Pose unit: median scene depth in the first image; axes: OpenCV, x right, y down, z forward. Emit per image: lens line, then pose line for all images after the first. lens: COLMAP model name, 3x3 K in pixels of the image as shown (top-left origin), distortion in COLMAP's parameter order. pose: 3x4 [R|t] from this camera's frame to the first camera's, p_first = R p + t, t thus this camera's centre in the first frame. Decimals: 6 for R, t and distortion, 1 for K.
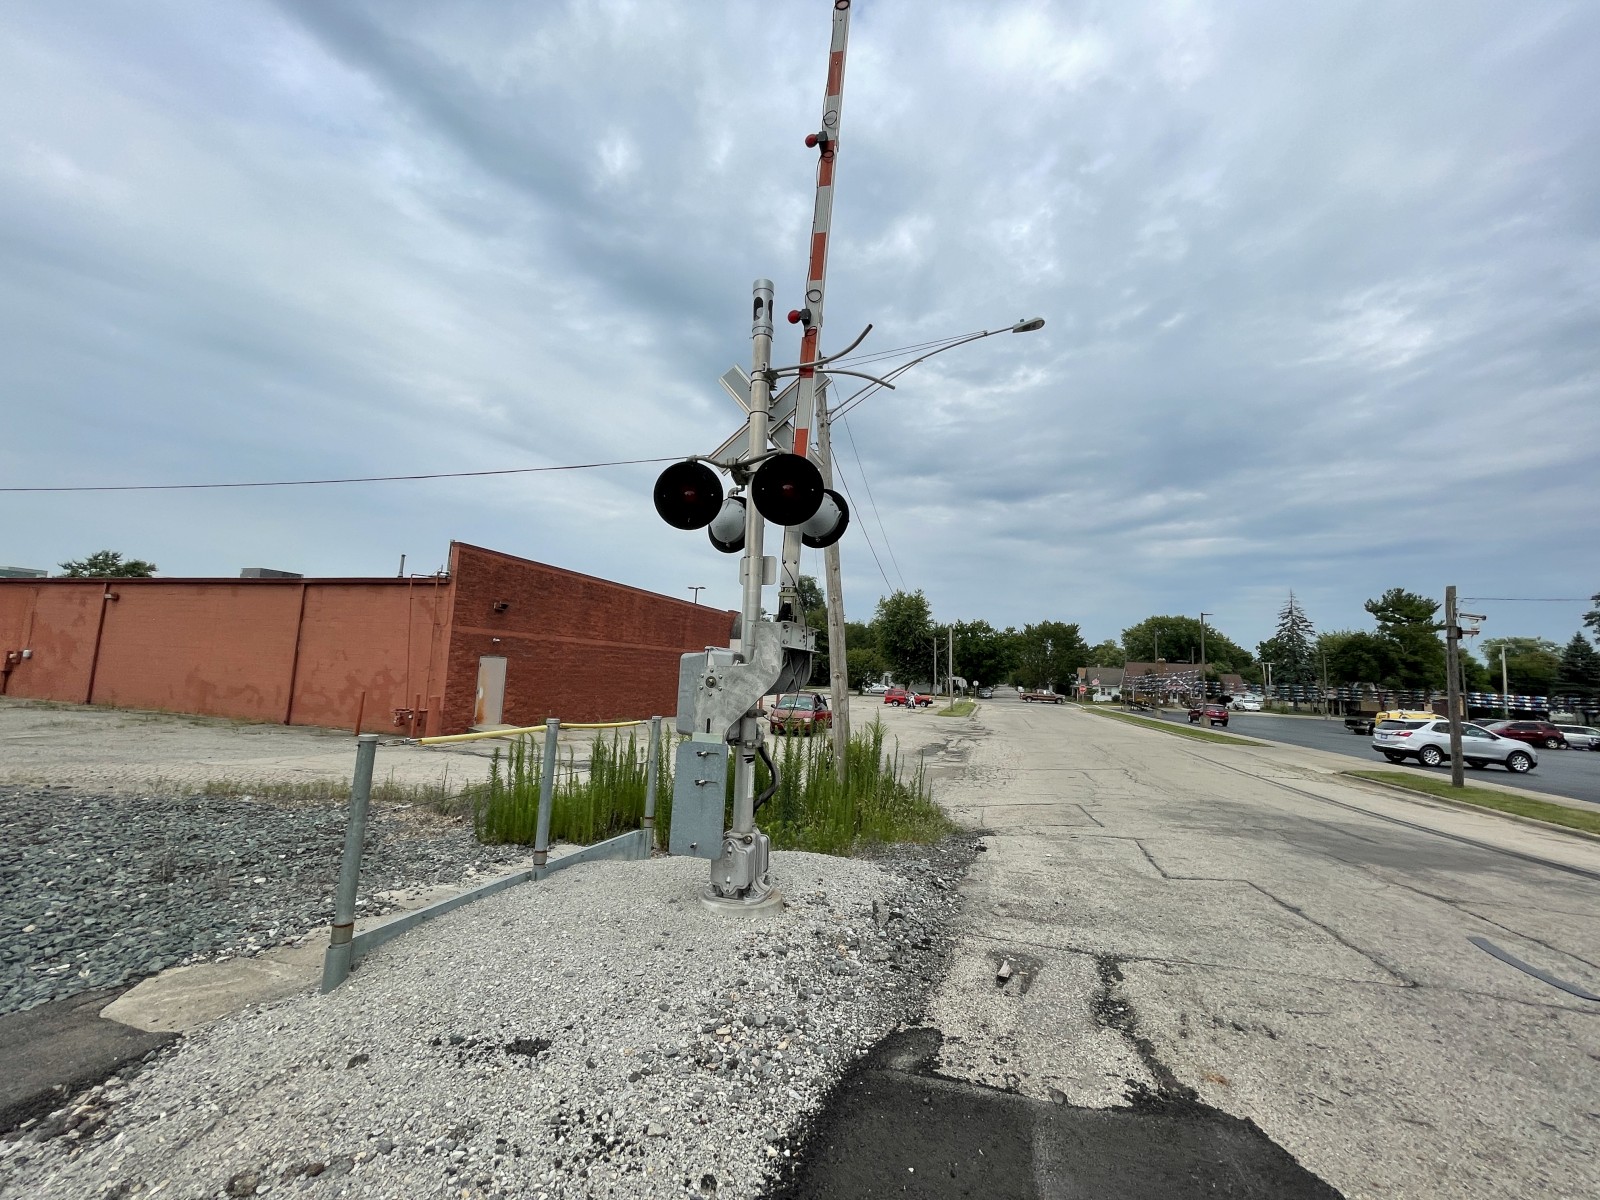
lens RADIAL K [[653.1, 0, 800.0], [0, 653.1, 600.0], [0, 0, 1]] dist [-0.001430, 0.000395]
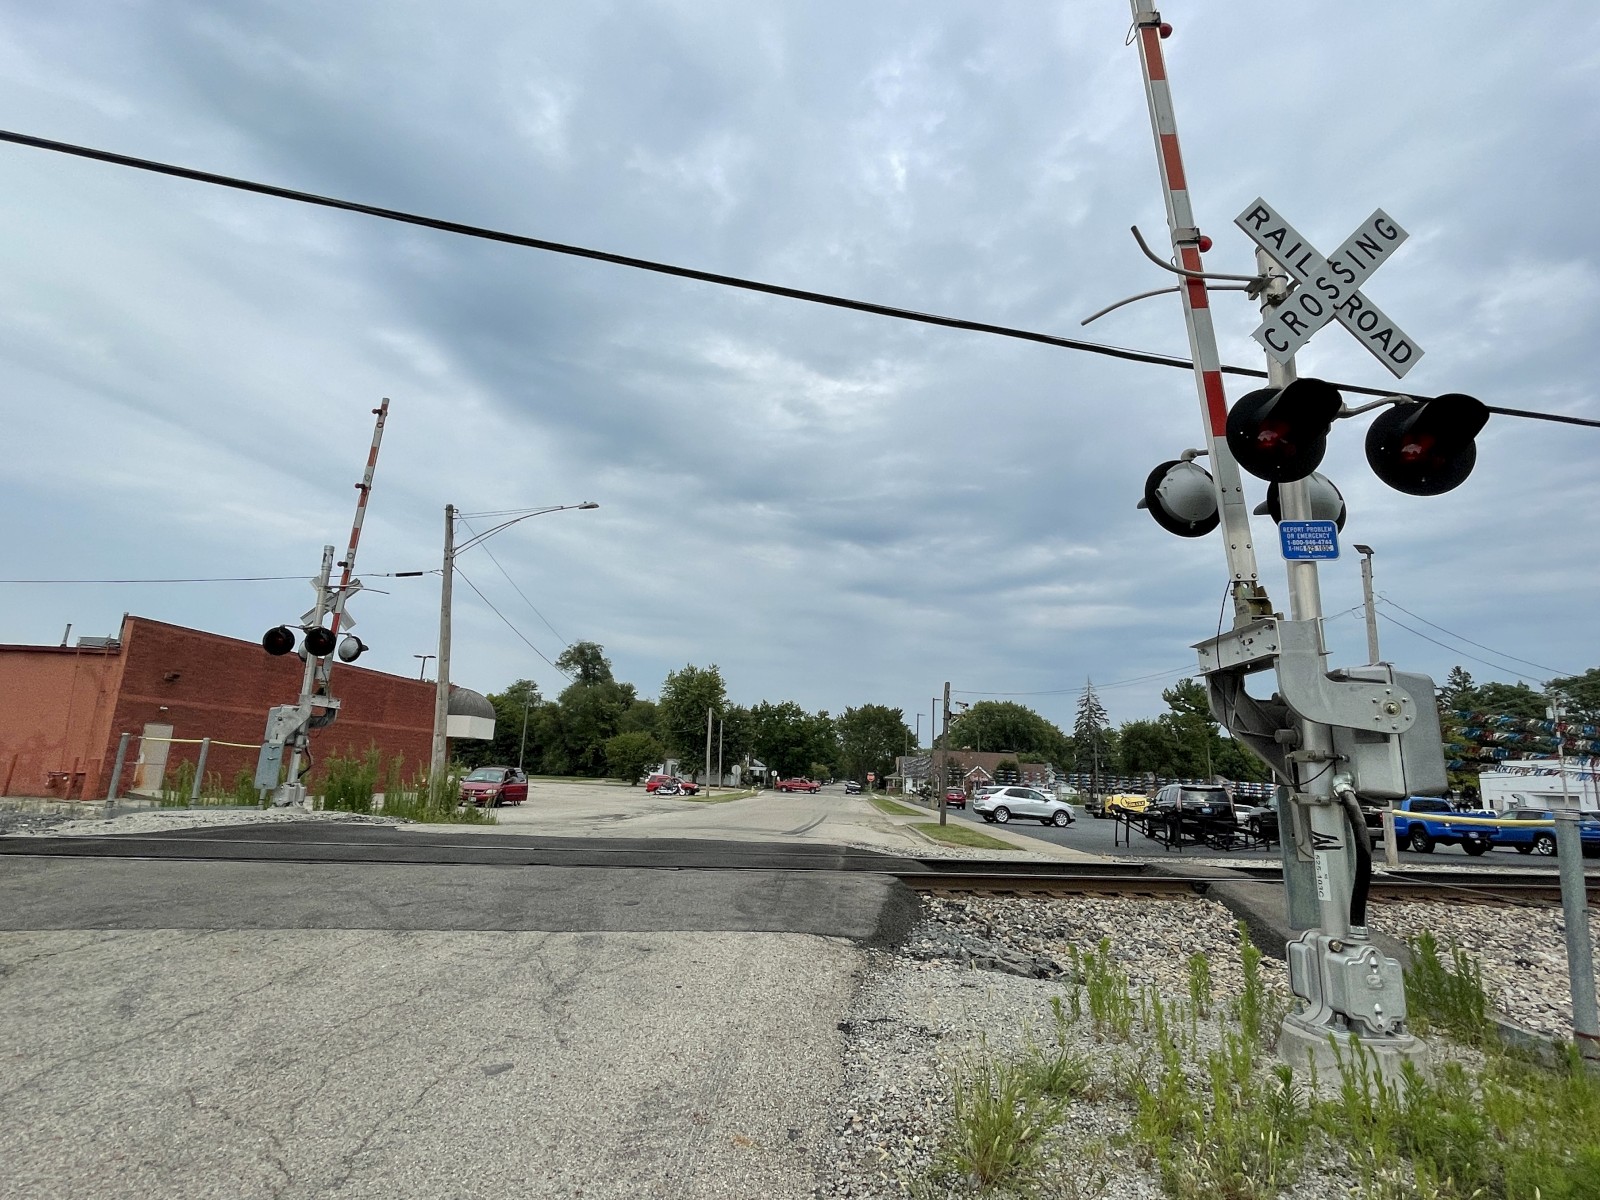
lens RADIAL K [[823.0, 0, 803.0], [0, 823.0, 599.9], [0, 0, 1]] dist [-0.000778, 0.000219]
pose [[0.972414, 0.049019, 0.228053, 0.199358], [-0.028488, 0.995308, -0.092466, -0.017178], [-0.231515, 0.083418, 0.969248, -0.474595]]
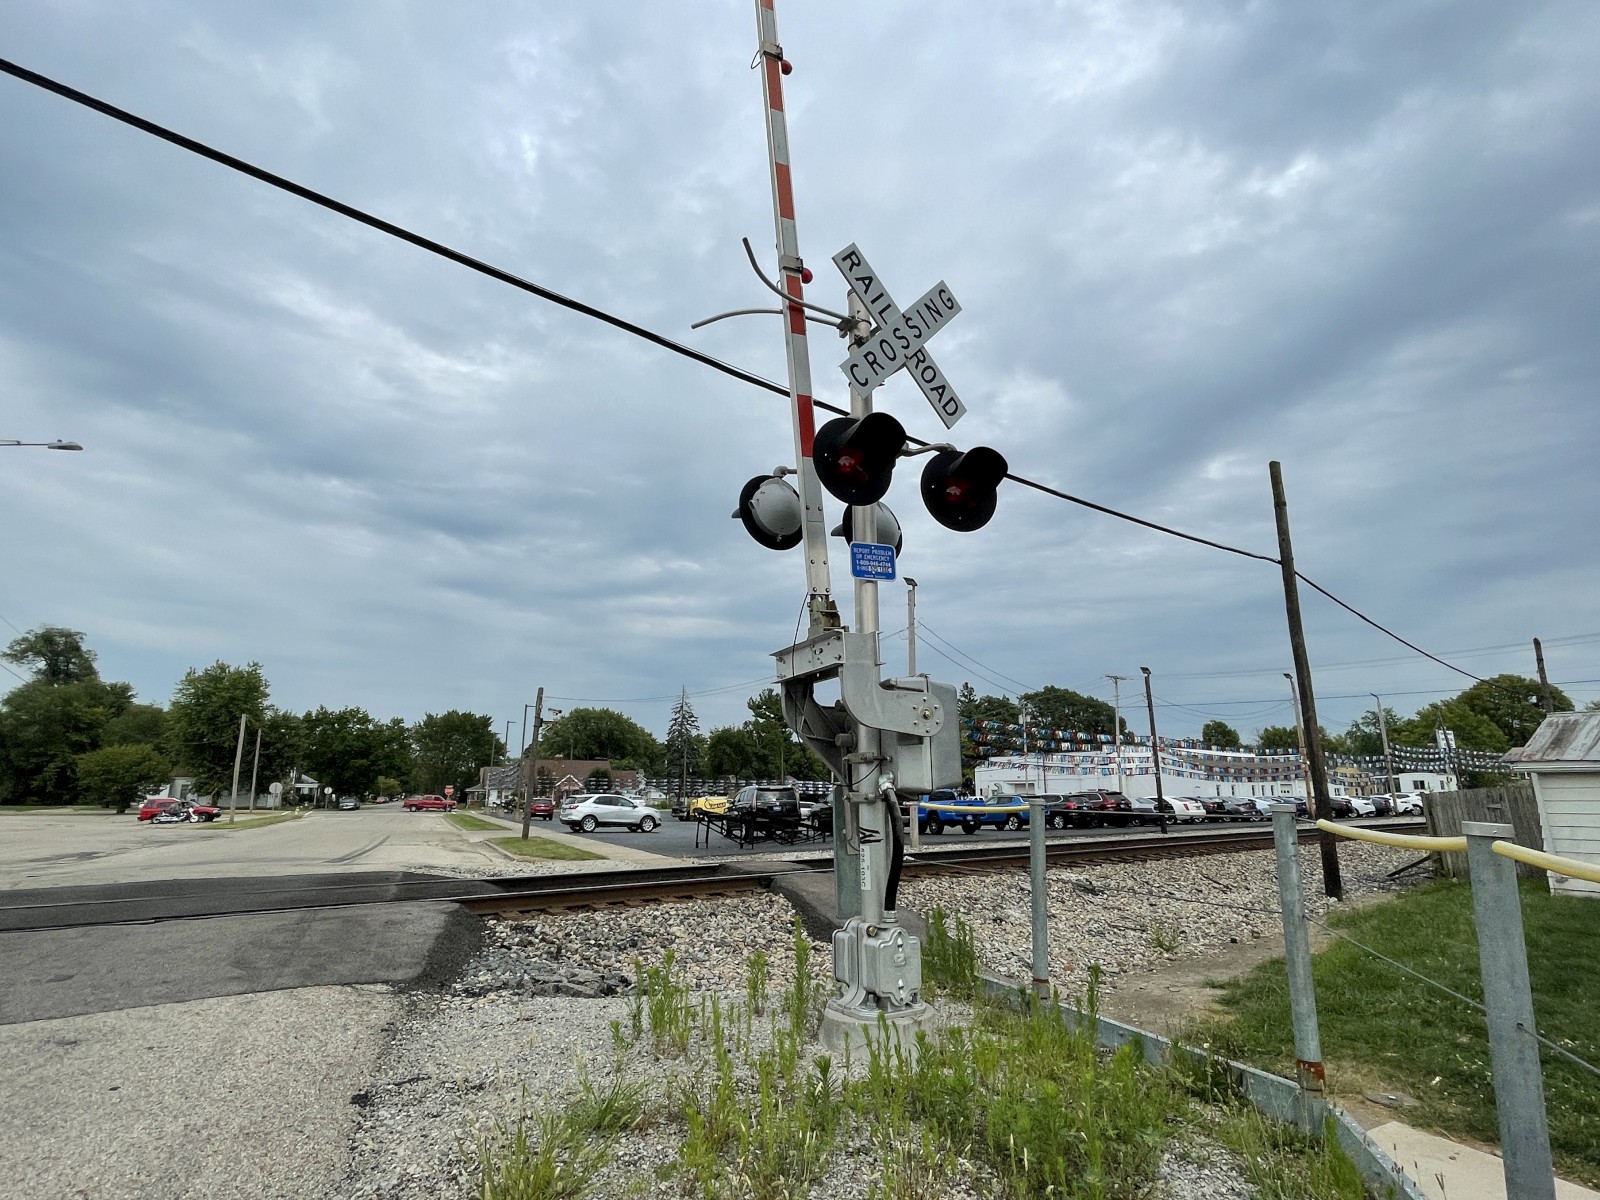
lens RADIAL K [[820.5, 0, 813.2], [0, 820.5, 597.7], [0, 0, 1]] dist [-0.001357, -0.001038]
pose [[0.749602, 0.113933, 0.652010, 0.208771], [-0.044459, 0.991516, -0.122144, -0.016495], [-0.660395, 0.062572, 0.748307, -0.464519]]
